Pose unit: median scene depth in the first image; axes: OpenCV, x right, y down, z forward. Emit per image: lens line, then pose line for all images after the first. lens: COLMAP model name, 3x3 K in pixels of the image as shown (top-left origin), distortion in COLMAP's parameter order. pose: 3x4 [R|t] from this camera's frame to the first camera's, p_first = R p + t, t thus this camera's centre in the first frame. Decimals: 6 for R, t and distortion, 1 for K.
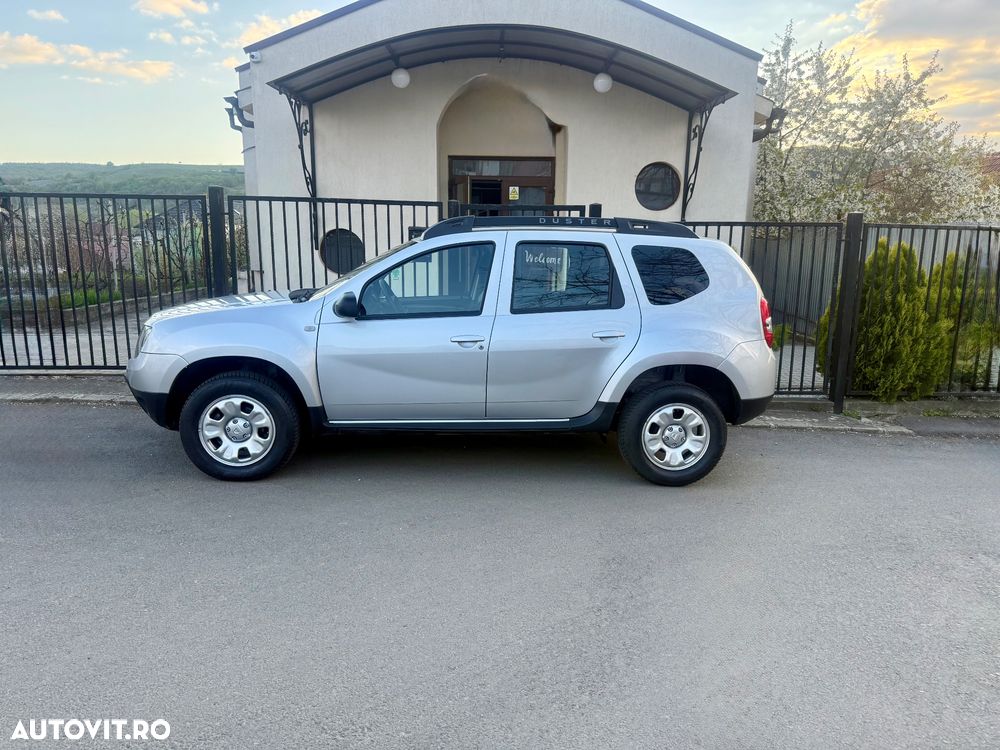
lens RADIAL K [[708.3, 0, 501.1], [0, 708.3, 373.3], [0, 0, 1]] dist [0.014328, -0.021214]
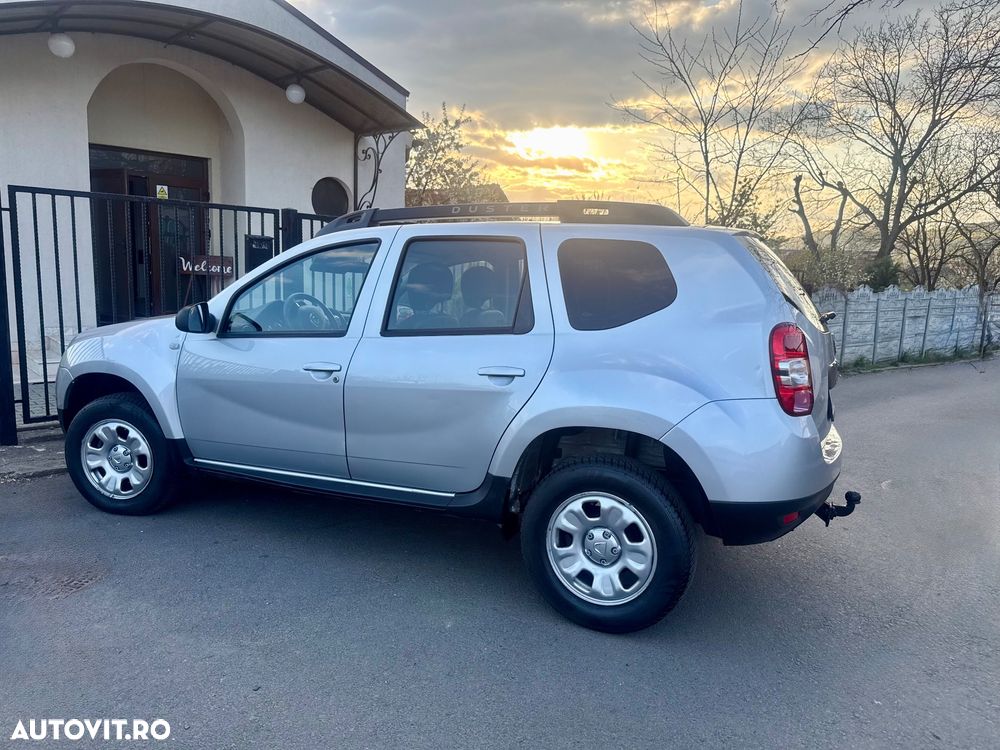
lens RADIAL K [[708.3, 0, 505.5], [0, 708.3, 381.4], [0, 0, 1]] dist [0.014328, -0.021214]
pose [[0.734490, -0.097320, 0.671605, -0.333739], [0.098017, 0.994500, 0.036915, -0.016236], [-0.671503, 0.038715, 0.739989, 0.078619]]
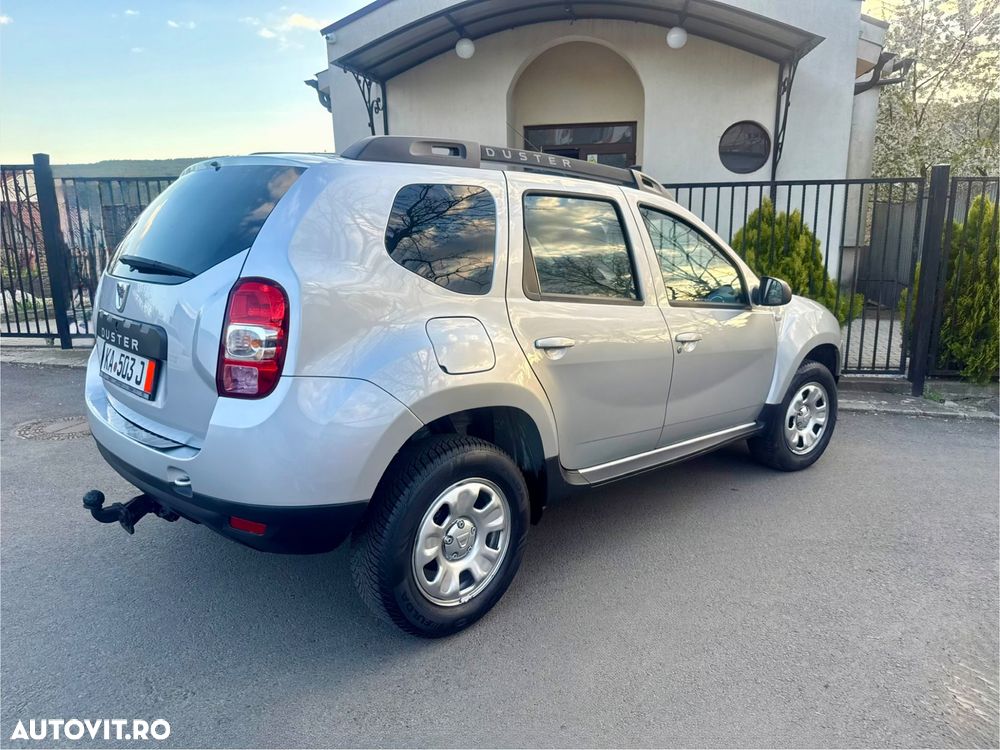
lens RADIAL K [[708.3, 0, 499.4], [0, 708.3, 379.5], [0, 0, 1]] dist [0.014328, -0.021214]
pose [[0.982717, 0.013622, -0.184610, 0.088964], [-0.006644, 0.999242, 0.038366, 0.004203], [0.184993, -0.036476, 0.982063, 0.025209]]
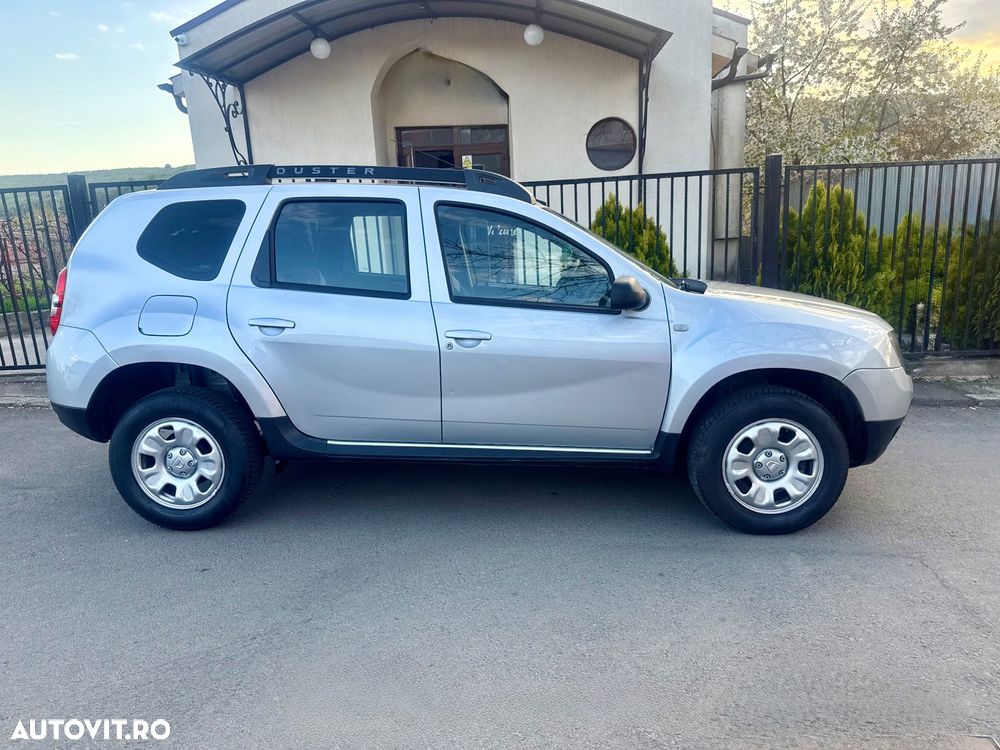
lens RADIAL K [[708.3, 0, 496.2], [0, 708.3, 376.3], [0, 0, 1]] dist [0.014328, -0.021214]
pose [[0.995199, -0.043946, -0.087448, 0.149427], [0.046949, 0.998366, 0.032582, 0.002313], [0.085874, -0.036532, 0.995636, 0.055440]]
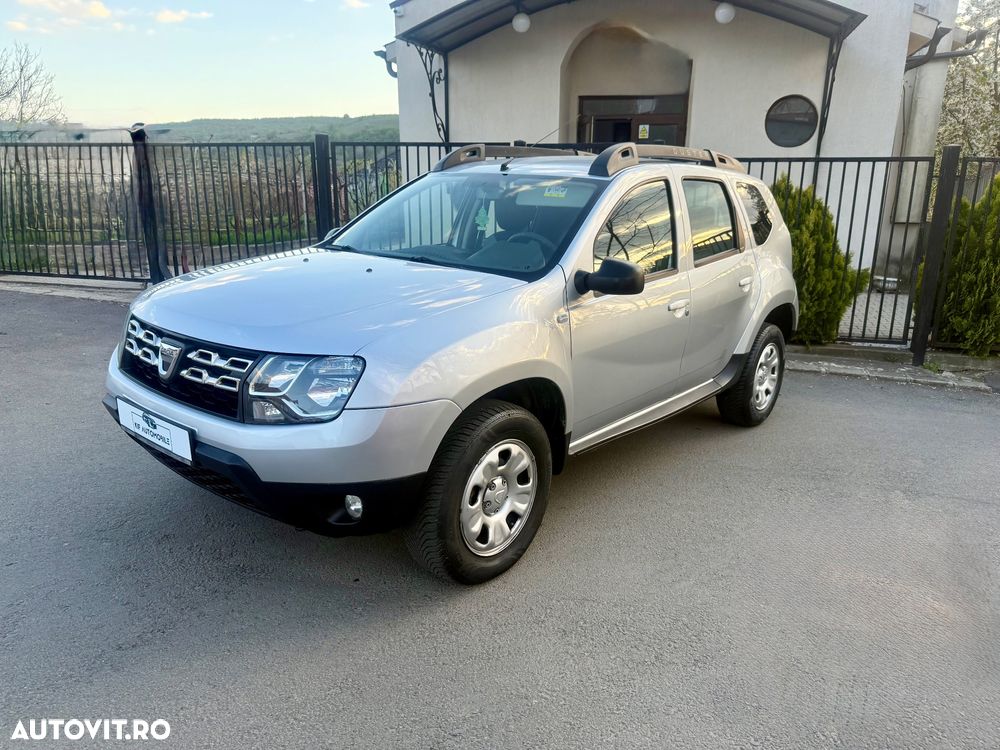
lens RADIAL K [[708.3, 0, 497.6], [0, 708.3, 380.7], [0, 0, 1]] dist [0.014328, -0.021214]
pose [[0.957510, 0.071448, -0.279409, 0.146379], [-0.048352, 0.994884, 0.088704, 0.014345], [0.284317, -0.071425, 0.956066, -0.038623]]
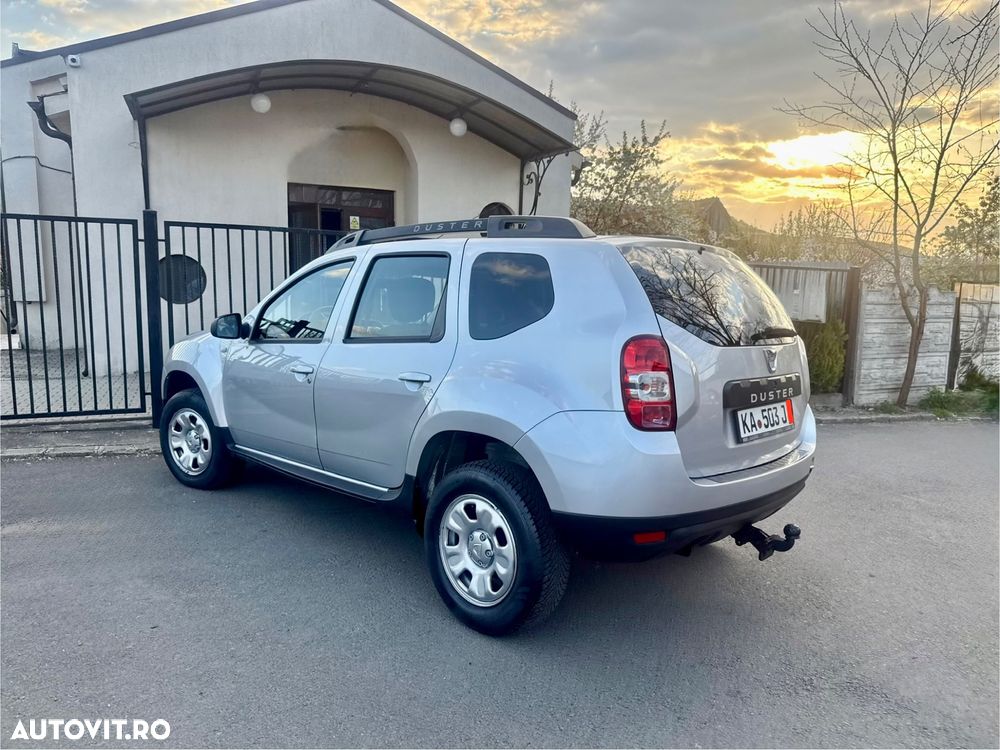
lens RADIAL K [[708.3, 0, 507.2], [0, 708.3, 384.9], [0, 0, 1]] dist [0.014328, -0.021214]
pose [[0.916812, -0.051464, 0.395988, -0.226683], [0.060935, 0.998077, -0.011364, -0.000212], [-0.394642, 0.034548, 0.918185, -0.008316]]
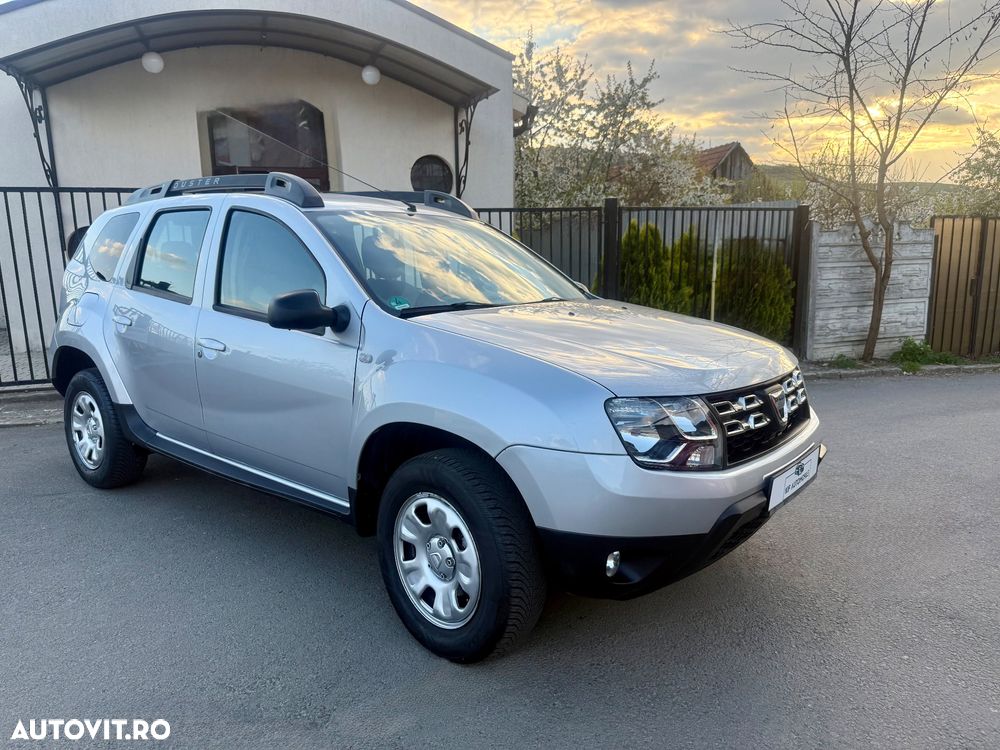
lens RADIAL K [[708.3, 0, 493.7], [0, 708.3, 382.8], [0, 0, 1]] dist [0.014328, -0.021214]
pose [[0.949450, -0.092087, 0.300108, -0.033431], [0.087944, 0.995751, 0.027313, 0.015490], [-0.301348, 0.000460, 0.953514, -0.020214]]
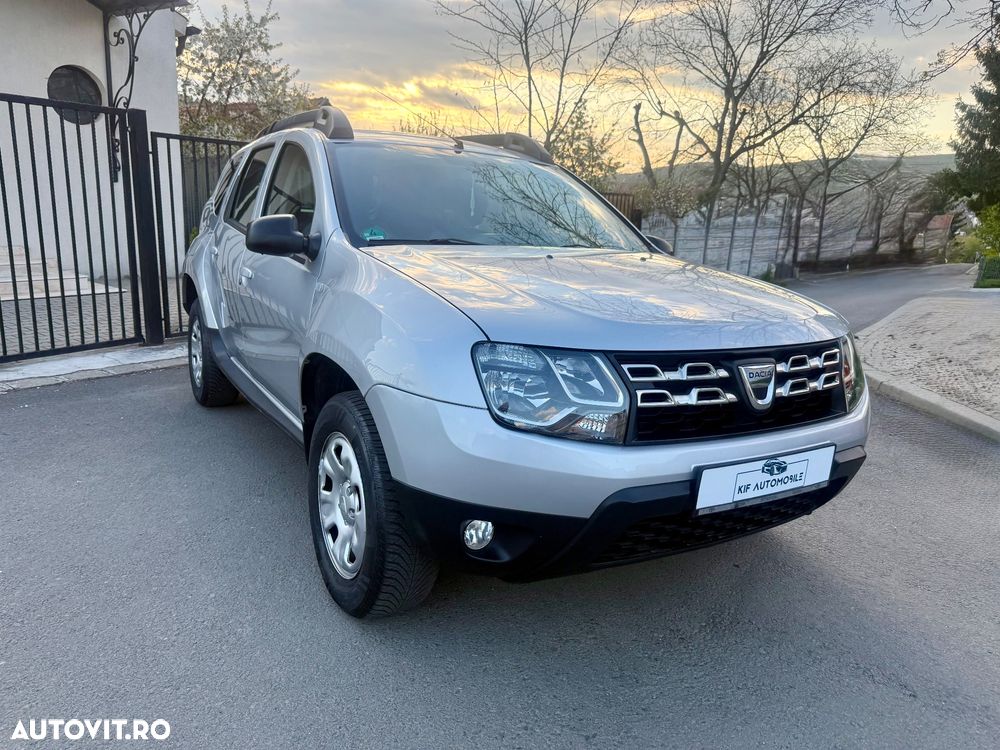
lens RADIAL K [[708.3, 0, 501.5], [0, 708.3, 379.4], [0, 0, 1]] dist [0.014328, -0.021214]
pose [[0.588725, -0.182469, 0.787469, -0.216839], [0.109562, 0.983211, 0.145916, -0.001781], [-0.800874, 0.000373, 0.598833, 0.104630]]
